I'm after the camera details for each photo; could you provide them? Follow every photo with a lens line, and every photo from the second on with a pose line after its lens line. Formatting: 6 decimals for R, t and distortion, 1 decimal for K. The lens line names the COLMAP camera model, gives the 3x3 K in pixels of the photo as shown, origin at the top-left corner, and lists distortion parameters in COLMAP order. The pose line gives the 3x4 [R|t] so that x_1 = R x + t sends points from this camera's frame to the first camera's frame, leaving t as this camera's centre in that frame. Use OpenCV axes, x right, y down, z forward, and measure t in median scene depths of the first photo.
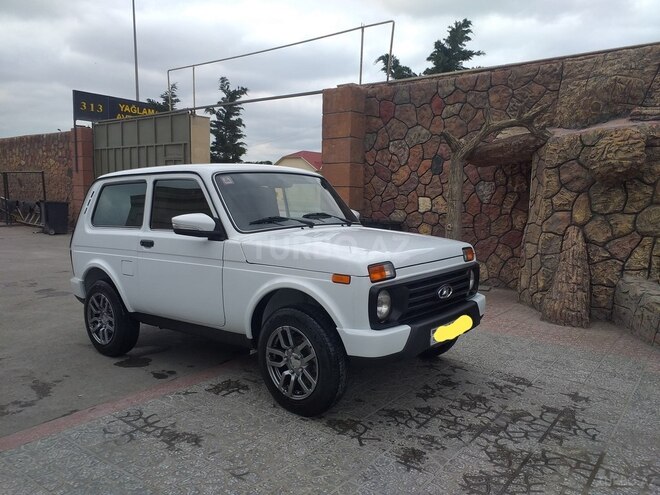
lens RADIAL K [[516.5, 0, 332.7], [0, 516.5, 259.1], [0, 0, 1]] dist [0.046182, -0.099786]
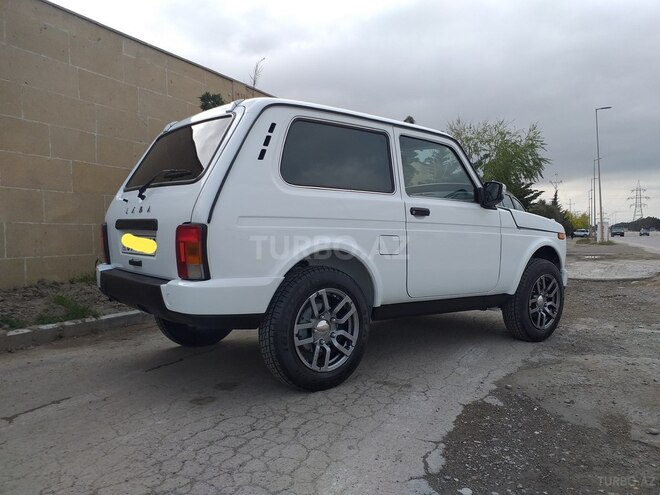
lens RADIAL K [[527.3, 0, 330.0], [0, 527.3, 247.5], [0, 0, 1]] dist [0.068157, -0.103675]
pose [[0.212945, -0.008934, 0.977023, -1.287199], [0.077072, 0.996996, -0.007682, 0.022761], [-0.974020, 0.076937, 0.212993, 1.033248]]
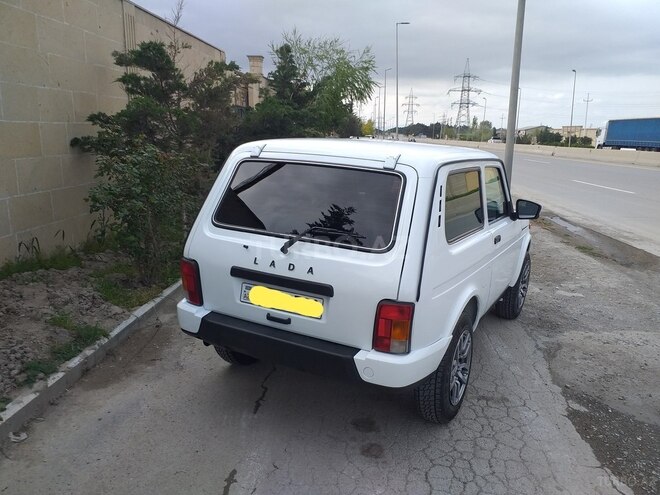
lens RADIAL K [[535.4, 0, 330.0], [0, 535.4, 247.5], [0, 0, 1]] dist [0.059913, -0.099375]
pose [[-0.172939, -0.194017, 0.965634, -1.301747], [0.051117, 0.977317, 0.205519, -0.241047], [-0.983605, 0.084903, -0.159099, 1.537865]]
